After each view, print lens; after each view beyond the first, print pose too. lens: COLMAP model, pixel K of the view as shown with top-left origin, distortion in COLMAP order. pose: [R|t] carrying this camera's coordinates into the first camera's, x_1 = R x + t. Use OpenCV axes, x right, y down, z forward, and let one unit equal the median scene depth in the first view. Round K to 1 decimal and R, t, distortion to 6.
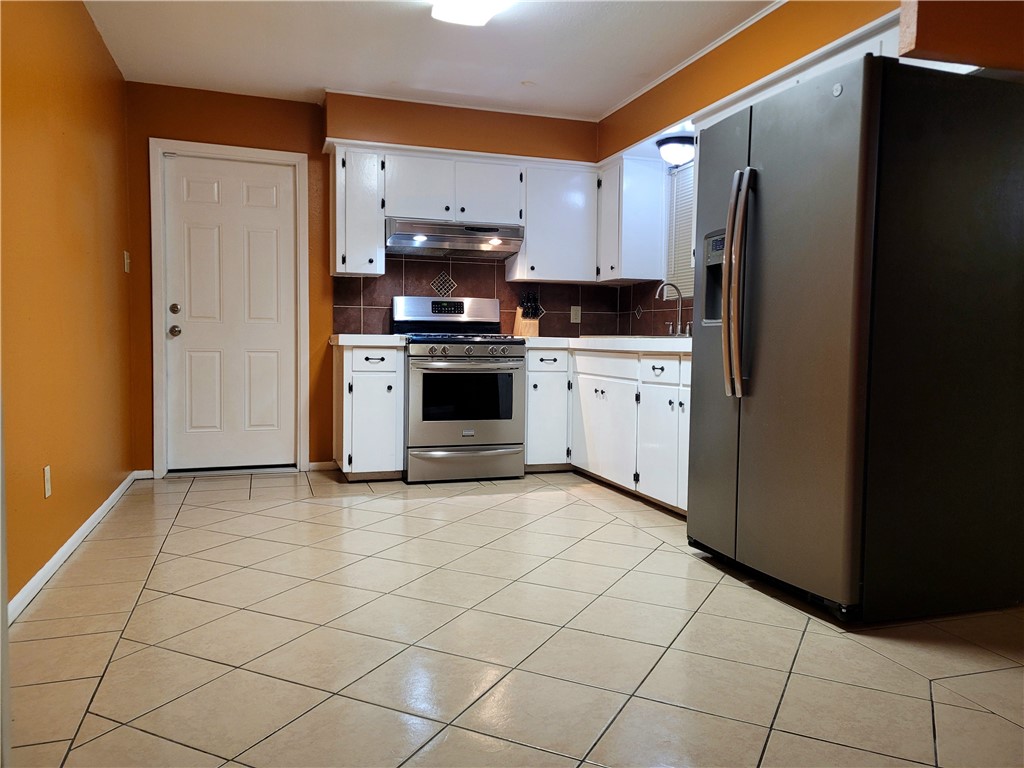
lens RADIAL K [[772.2, 0, 512.0], [0, 772.2, 384.0], [0, 0, 1]] dist [0.037202, -0.005154]
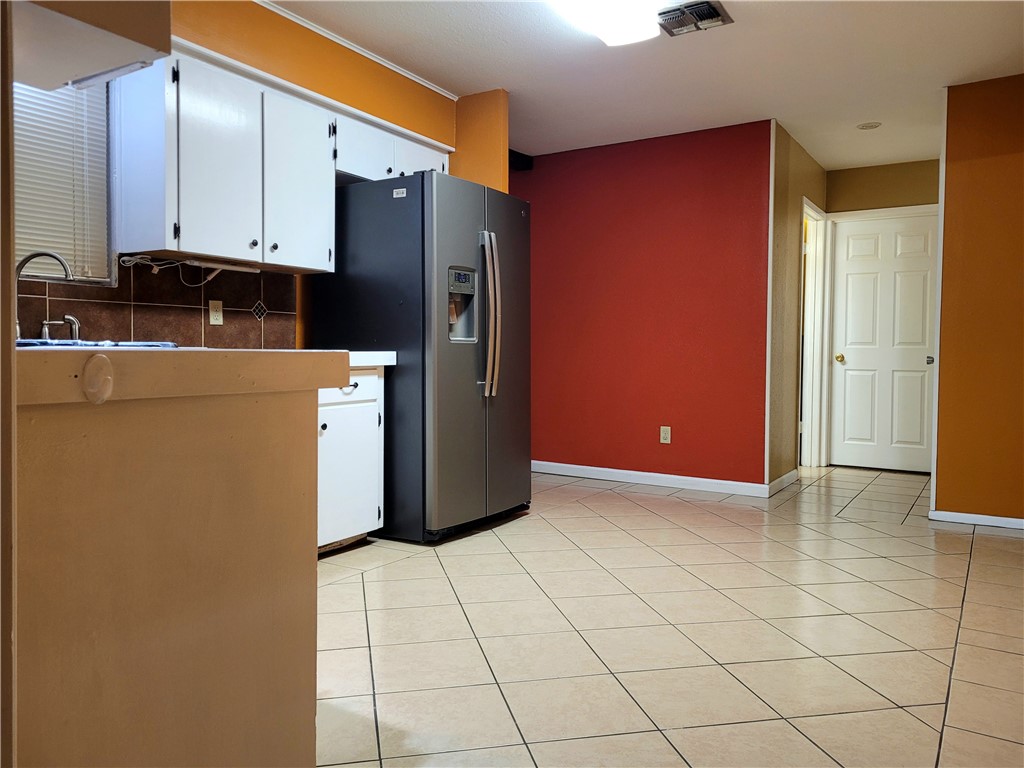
lens RADIAL K [[768.9, 0, 516.8], [0, 768.9, 377.3], [0, 0, 1]] dist [0.022120, -0.003281]
pose [[-0.641182, -0.039984, 0.766347, -0.453043], [0.028102, 0.996748, 0.075517, -0.068587], [-0.766874, 0.069956, -0.637973, 1.059272]]
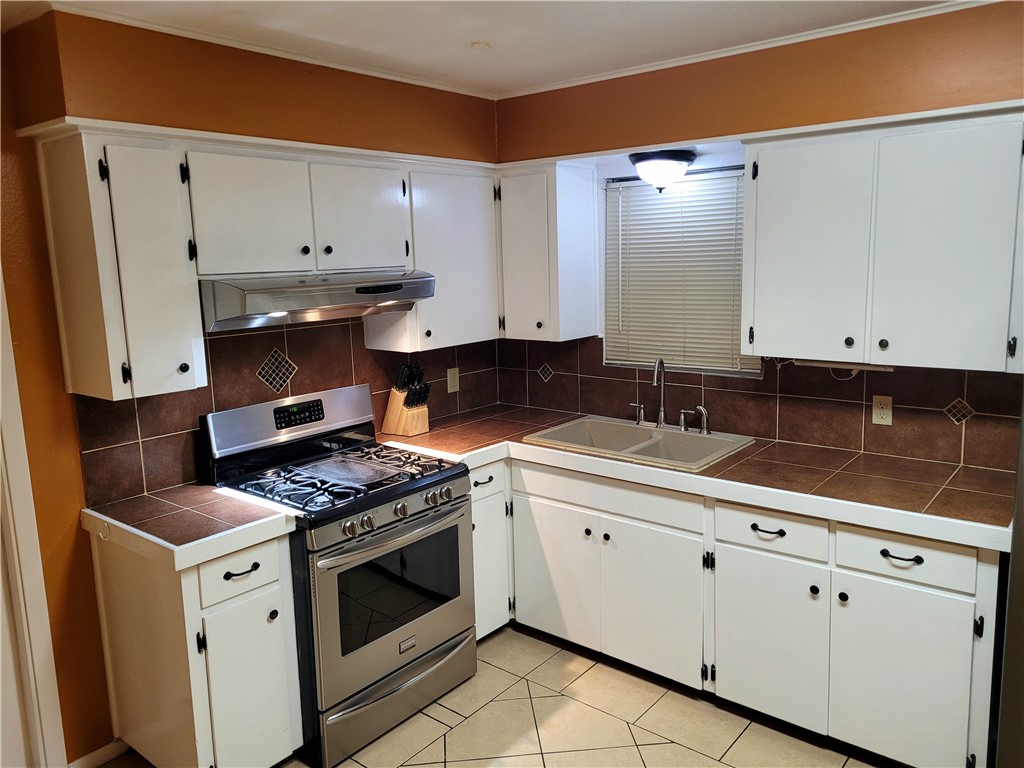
lens RADIAL K [[768.9, 0, 516.8], [0, 768.9, 377.3], [0, 0, 1]] dist [0.022120, -0.003281]
pose [[0.841147, -0.122026, 0.526860, -0.264580], [0.066629, 0.990173, 0.122959, -0.199671], [-0.536687, -0.068322, 0.841011, 0.460620]]
